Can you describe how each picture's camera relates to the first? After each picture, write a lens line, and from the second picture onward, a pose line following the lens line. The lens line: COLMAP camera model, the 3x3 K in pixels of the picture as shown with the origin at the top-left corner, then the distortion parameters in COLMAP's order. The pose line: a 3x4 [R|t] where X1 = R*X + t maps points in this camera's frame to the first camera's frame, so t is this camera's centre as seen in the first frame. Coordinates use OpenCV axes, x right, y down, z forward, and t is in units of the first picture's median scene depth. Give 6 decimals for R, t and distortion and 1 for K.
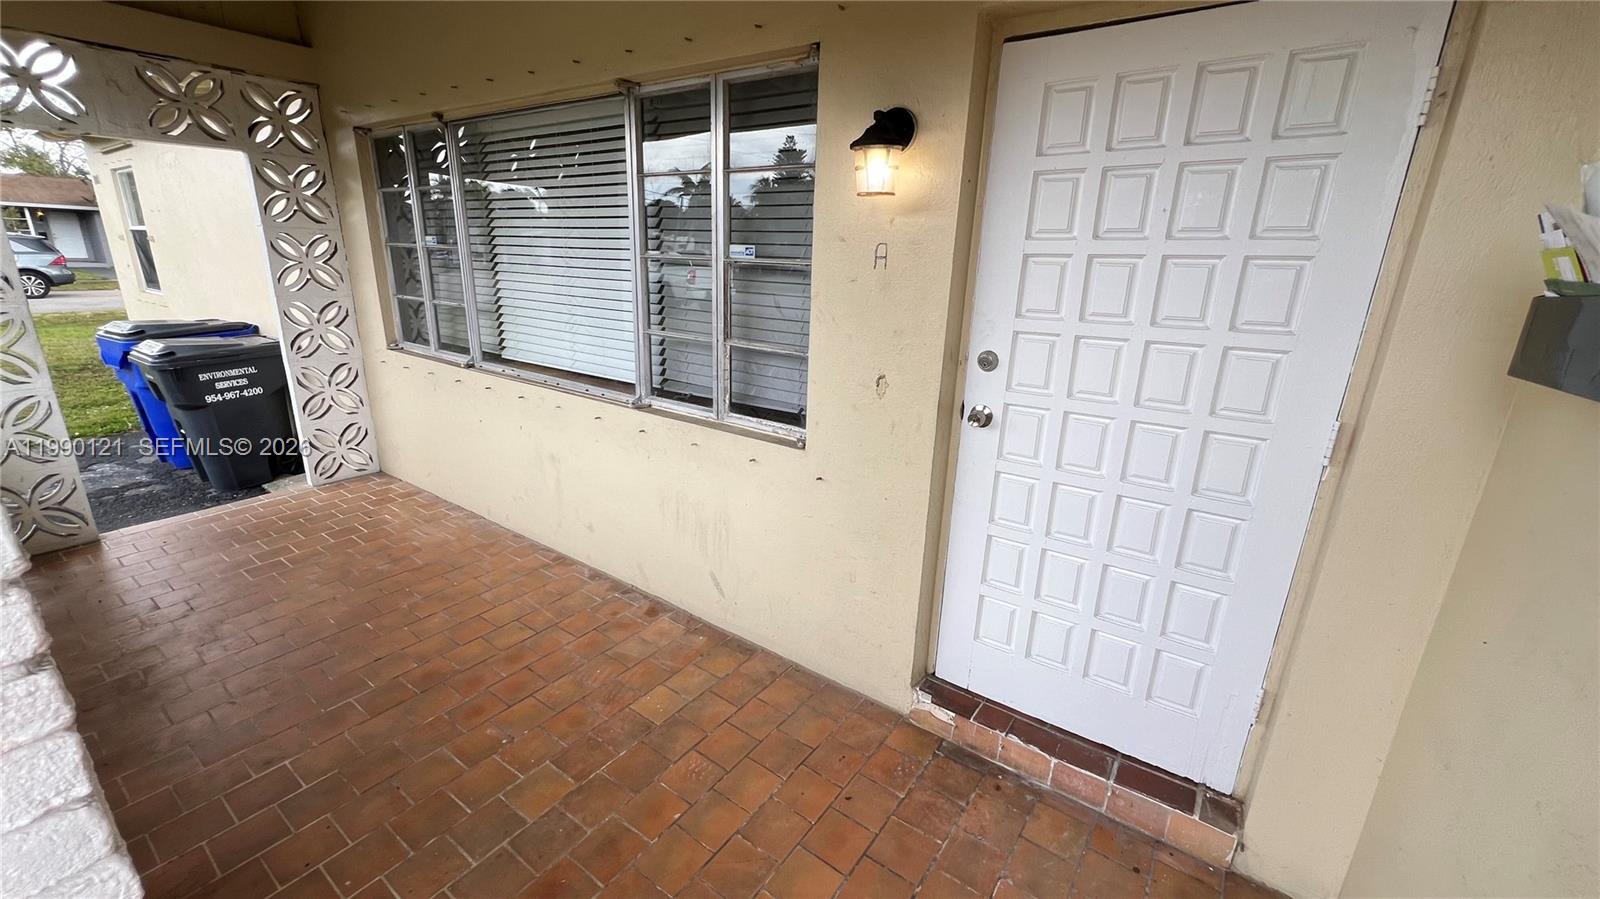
lens RADIAL K [[638.7, 0, 805.2], [0, 638.7, 450.8], [0, 0, 1]] dist [-0.001002, 0.000411]
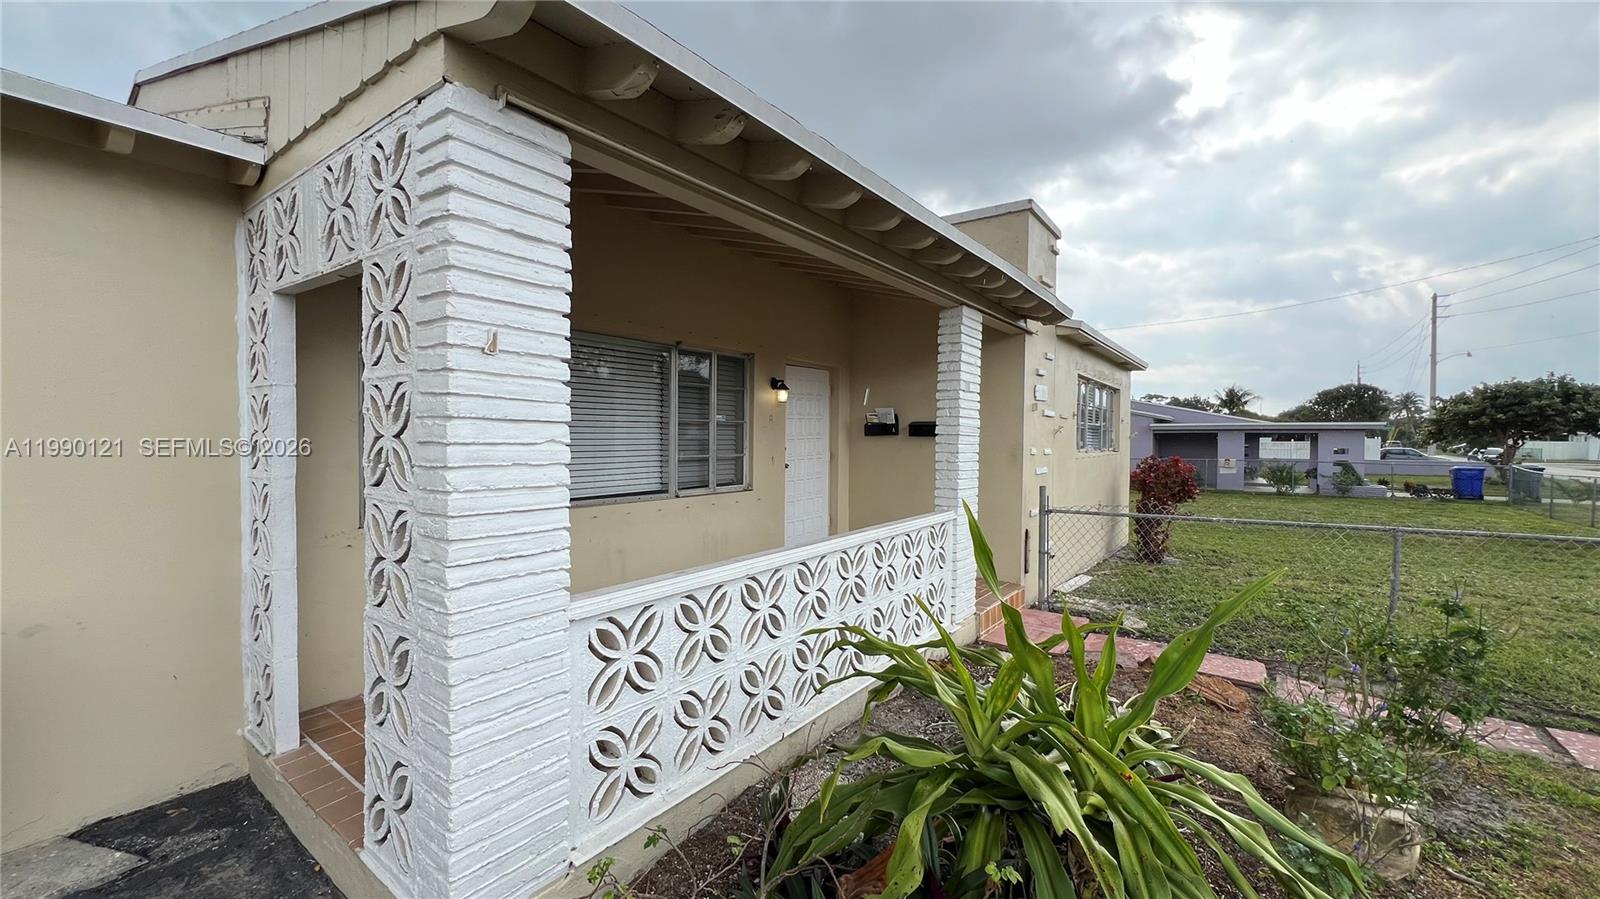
lens RADIAL K [[638.7, 0, 800.9], [0, 638.7, 446.7], [0, 0, 1]] dist [-0.001002, 0.000411]
pose [[0.021340, -0.060864, 0.997918, -2.052458], [0.275093, 0.959974, 0.052667, -0.204801], [-0.961181, 0.273396, 0.037229, 0.530922]]
